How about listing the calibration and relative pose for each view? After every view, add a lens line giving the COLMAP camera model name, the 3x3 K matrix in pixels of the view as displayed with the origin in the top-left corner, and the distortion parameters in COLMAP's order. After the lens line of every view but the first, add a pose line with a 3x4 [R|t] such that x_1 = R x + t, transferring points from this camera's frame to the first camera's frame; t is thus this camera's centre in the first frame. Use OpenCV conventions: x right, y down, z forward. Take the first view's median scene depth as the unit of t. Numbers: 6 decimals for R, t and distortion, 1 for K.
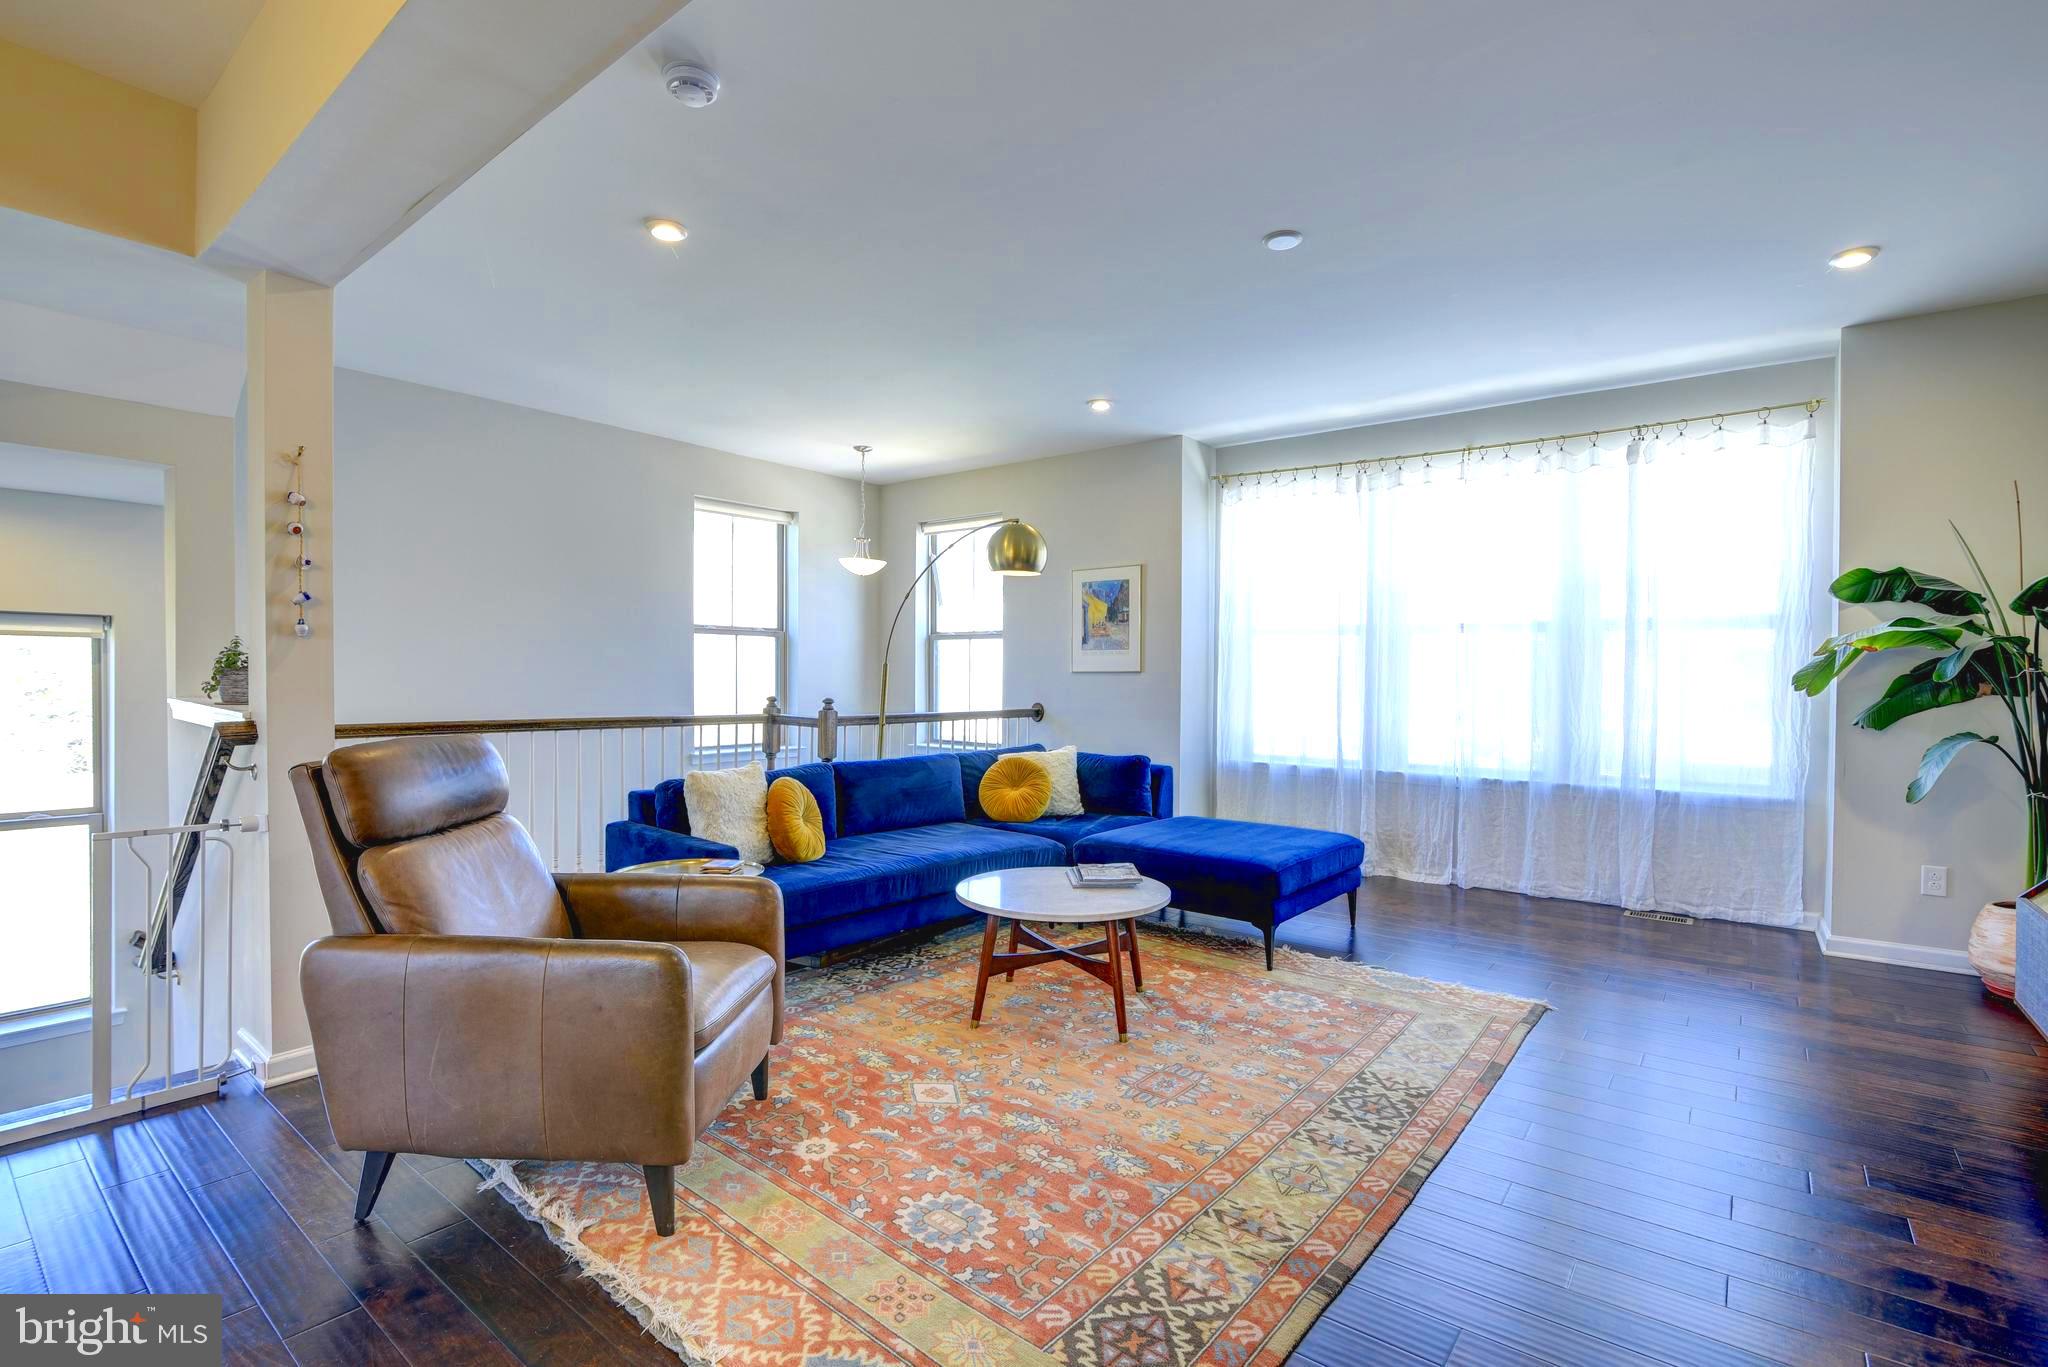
lens RADIAL K [[949.2, 0, 1020.3], [0, 949.2, 676.2], [0, 0, 1]] dist [-0.020066, 0.001551]
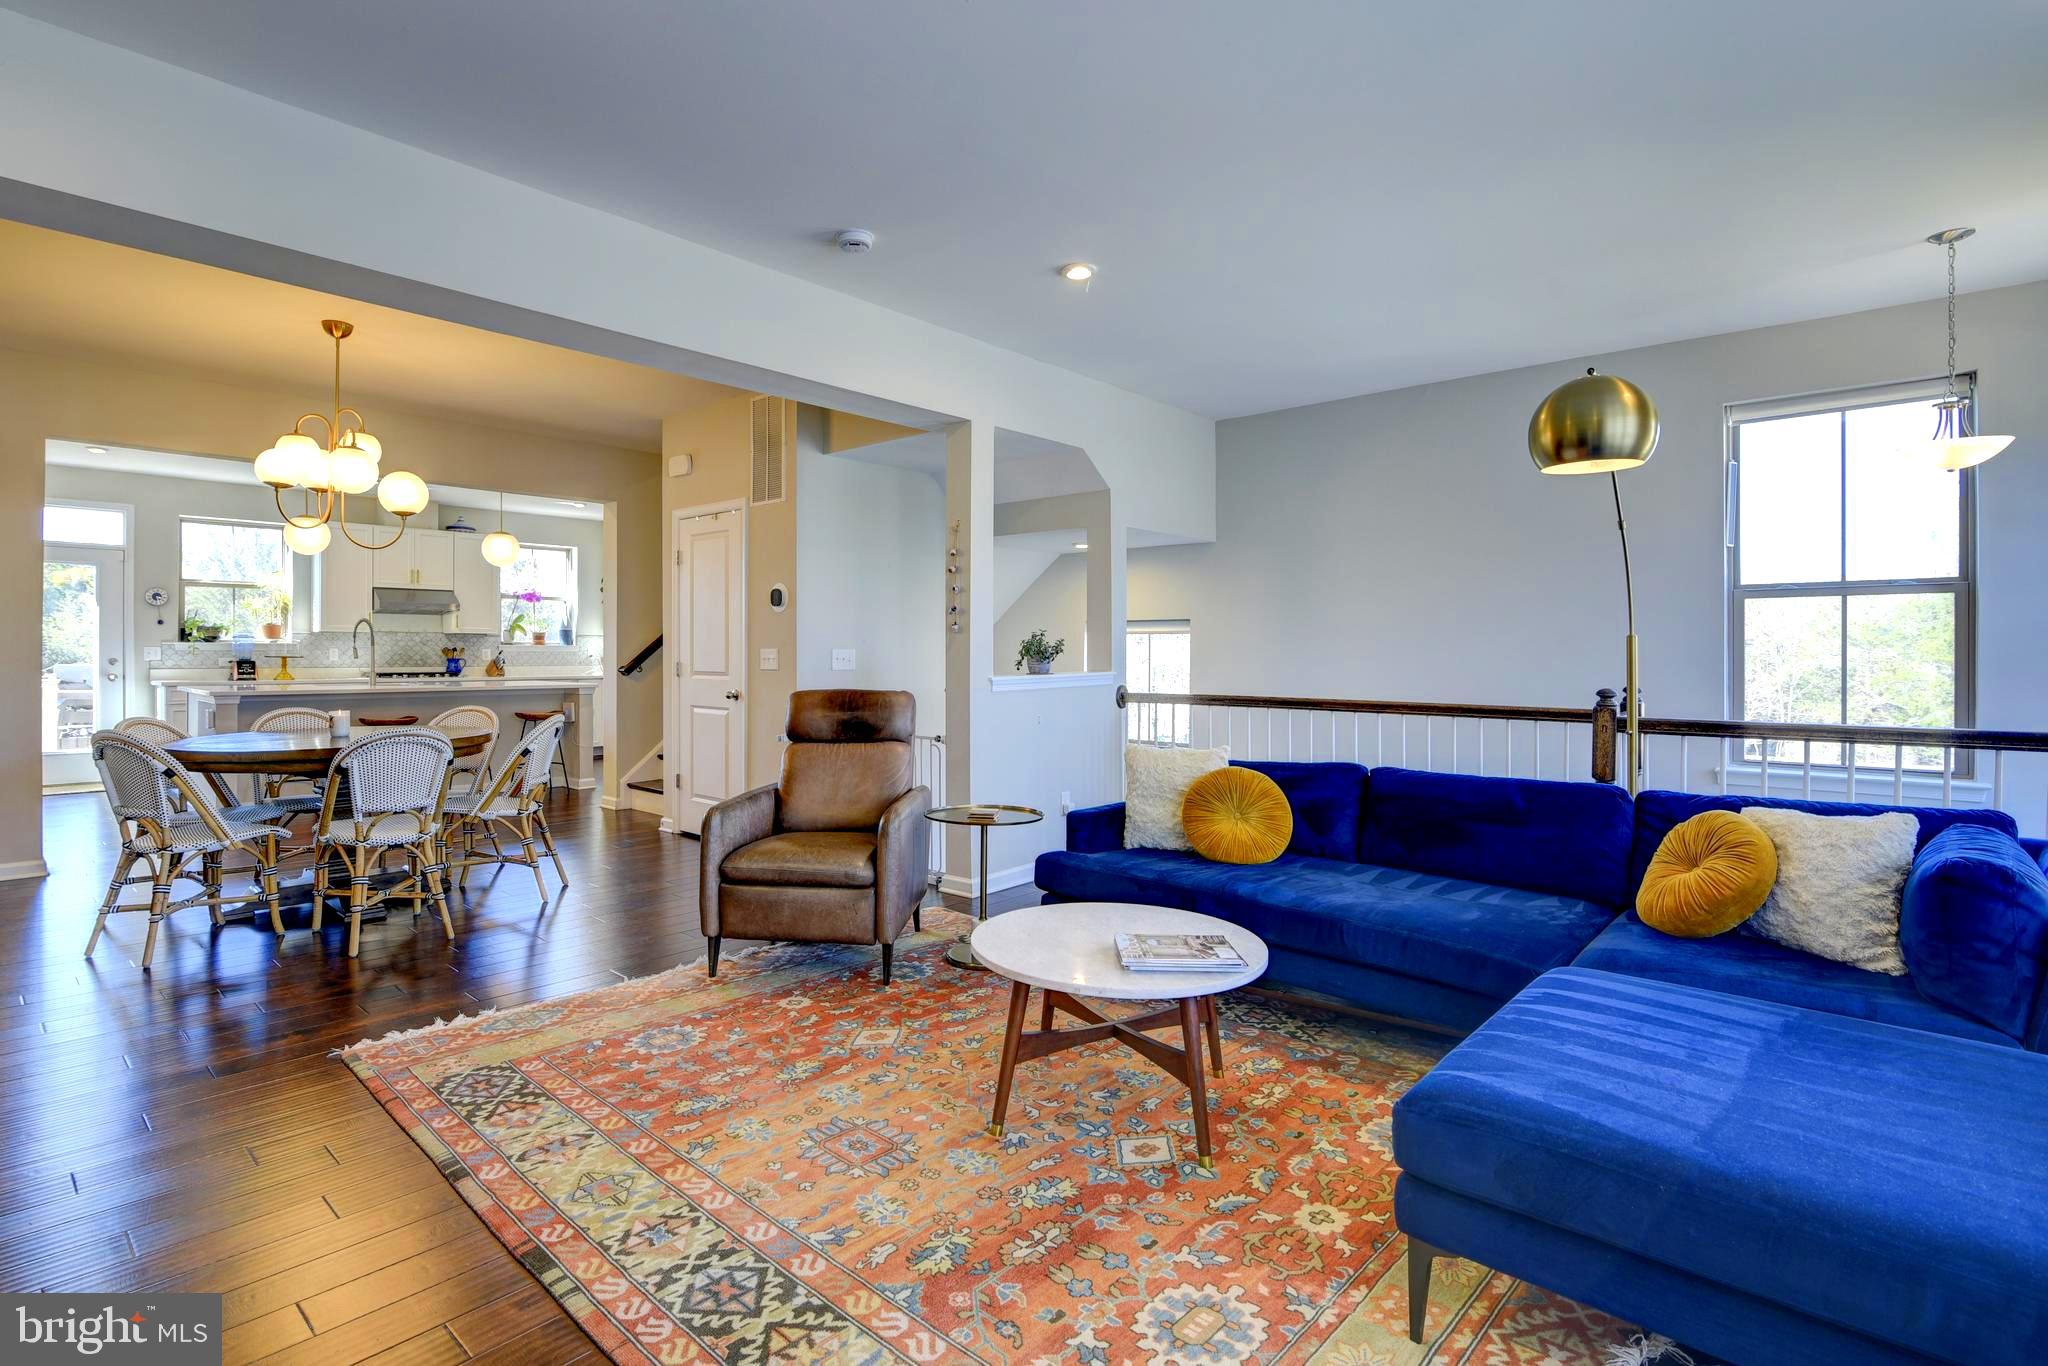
lens RADIAL K [[986.8, 0, 971.7], [0, 986.8, 657.6], [0, 0, 1]] dist [-0.030229, -0.000388]
pose [[-0.075722, -0.010480, -0.997074, 1.060629], [-0.012816, 0.999872, -0.009536, 0.022552], [0.997047, 0.012056, -0.075847, 1.242952]]
